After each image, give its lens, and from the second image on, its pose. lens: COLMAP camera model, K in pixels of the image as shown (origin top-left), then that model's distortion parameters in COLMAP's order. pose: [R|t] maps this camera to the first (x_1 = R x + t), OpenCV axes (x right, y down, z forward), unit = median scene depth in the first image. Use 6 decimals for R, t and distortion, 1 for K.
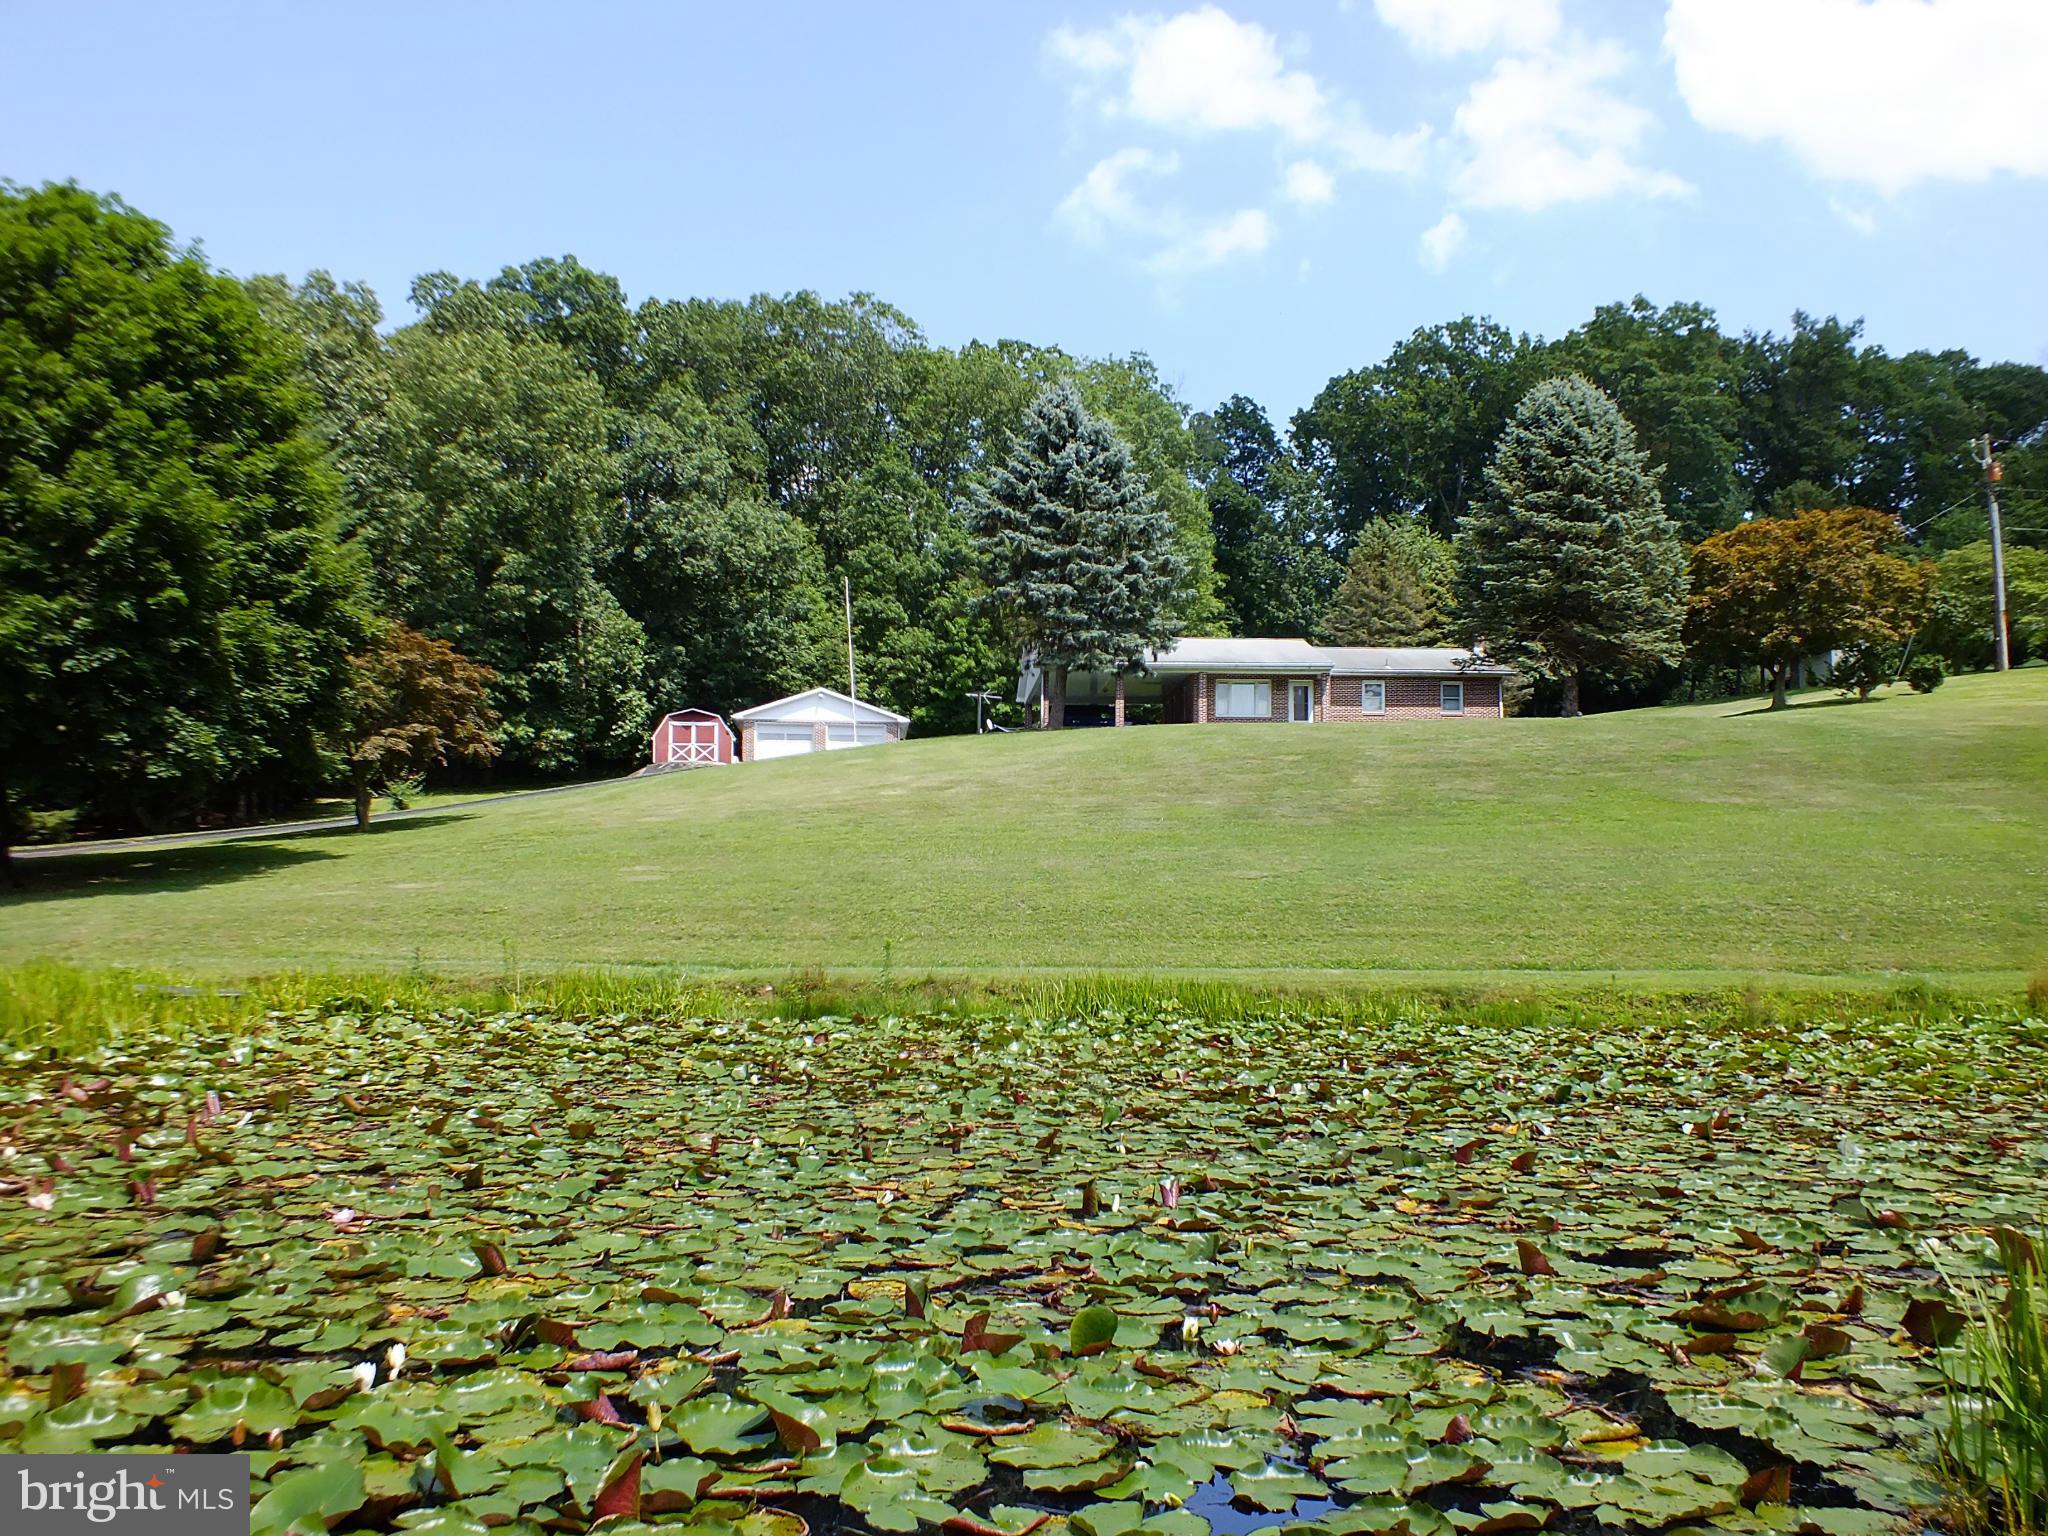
lens RADIAL K [[1548.5, 0, 1024.0], [0, 1548.5, 768.0], [0, 0, 1]] dist [-0.078048, 0.063711]
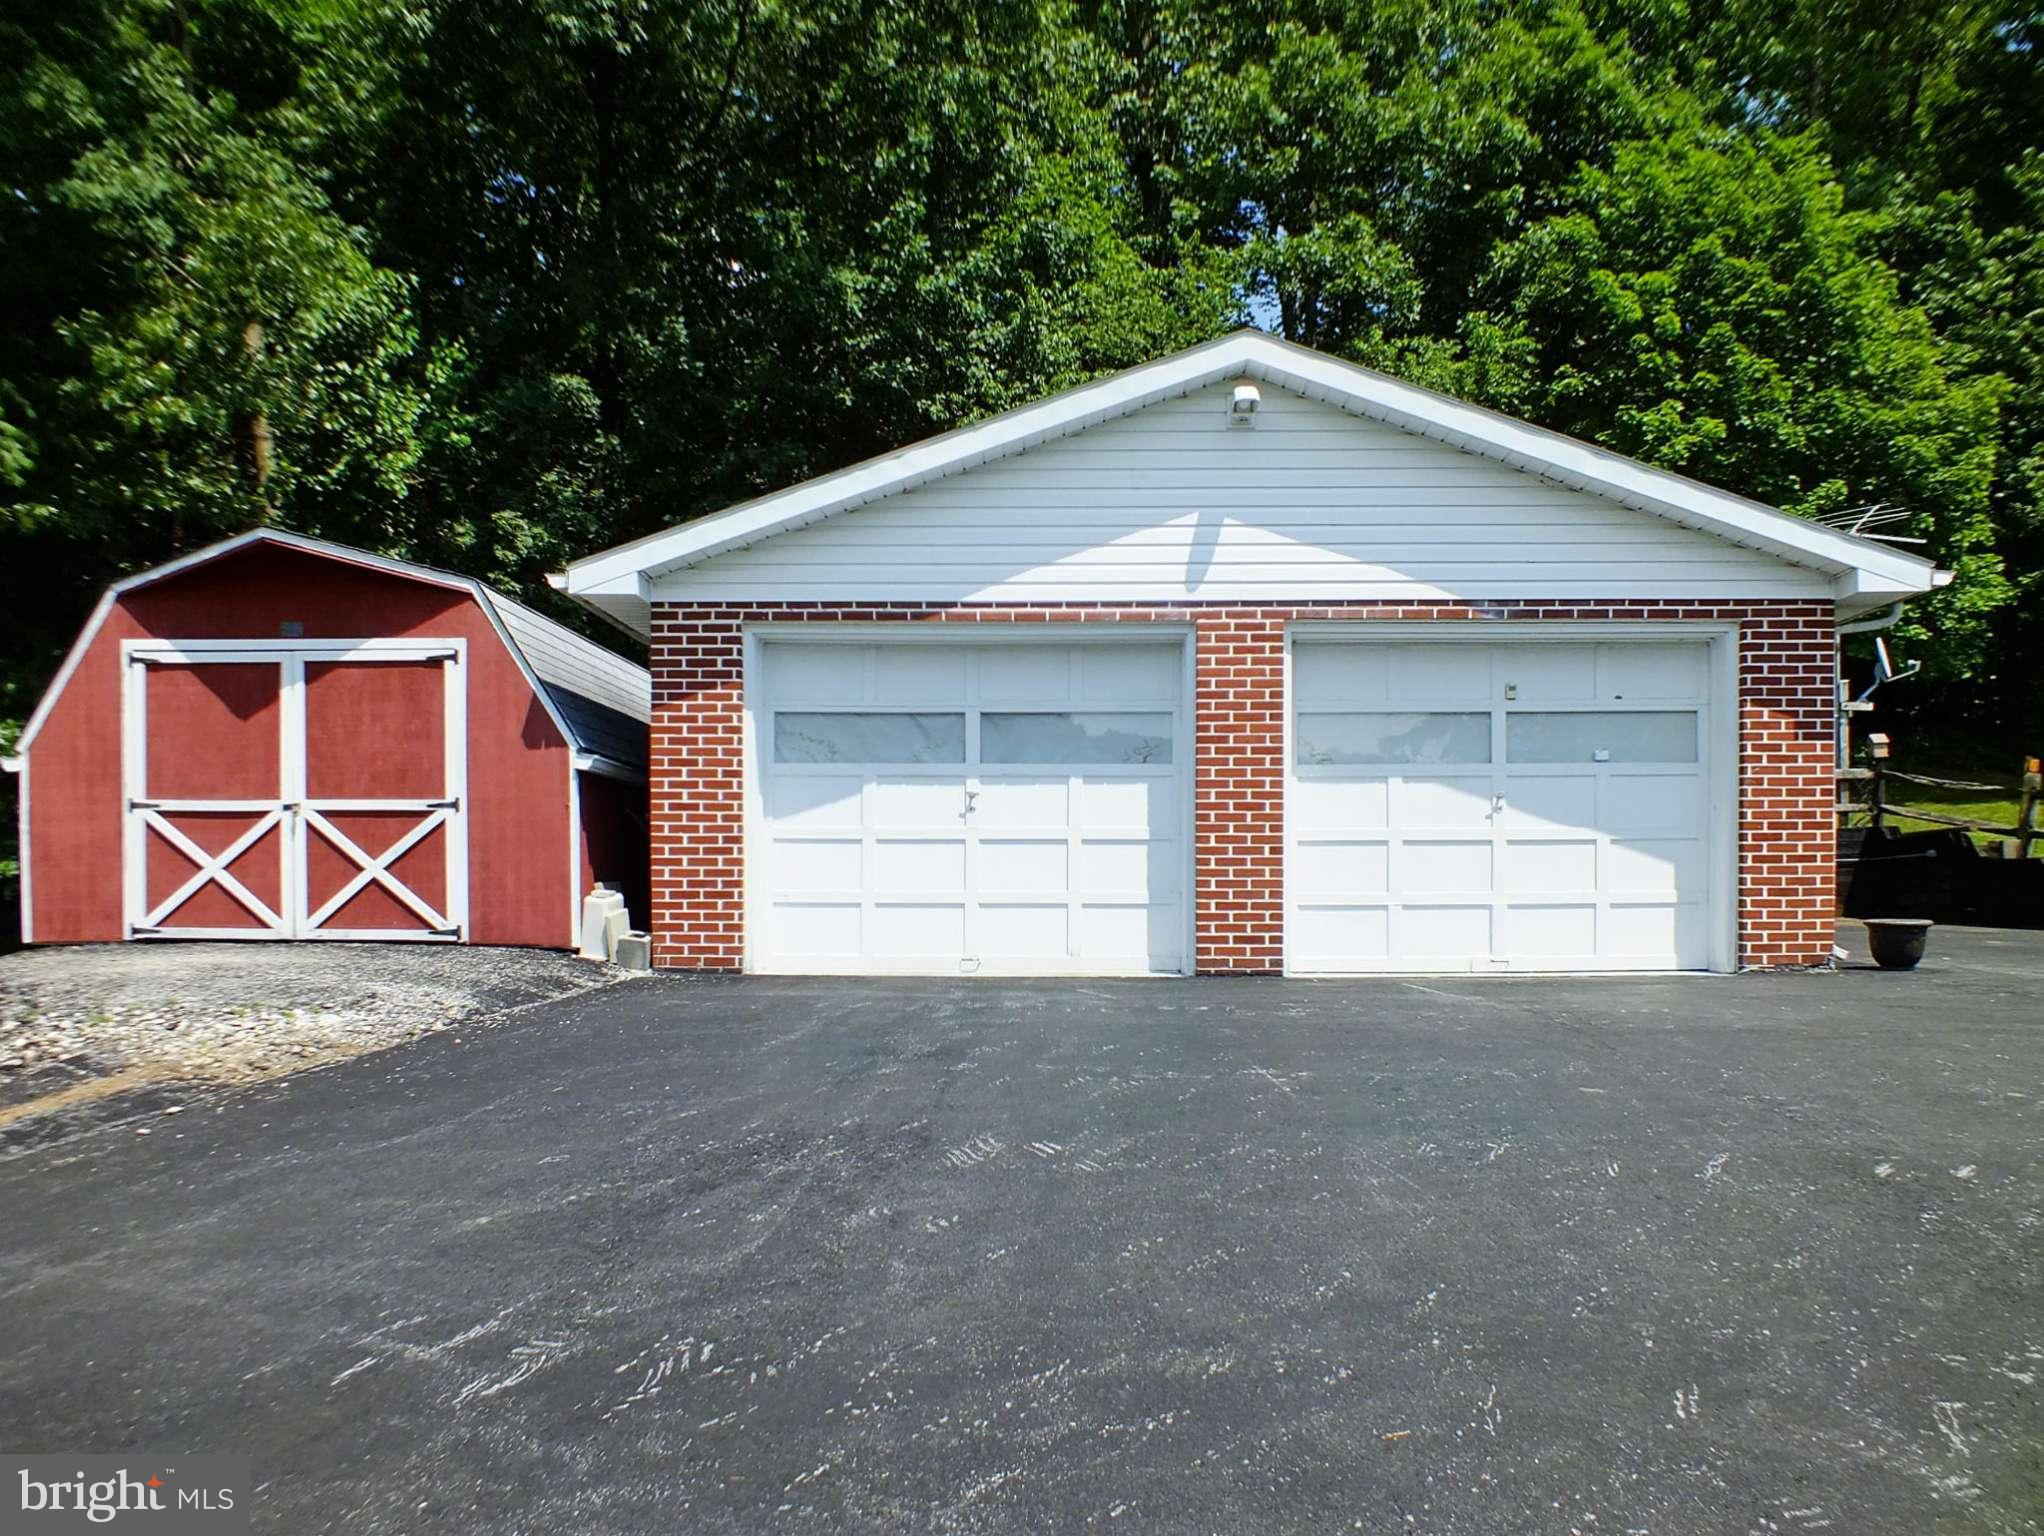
lens RADIAL K [[1525.6, 0, 1022.0], [0, 1525.6, 768.0], [0, 0, 1]] dist [-0.080871, 0.000053]
pose [[0.987747, -0.017197, -0.155115, -0.130968], [0.018480, 0.999806, 0.006835, -0.018049], [0.154967, -0.009618, 0.987873, 0.879719]]
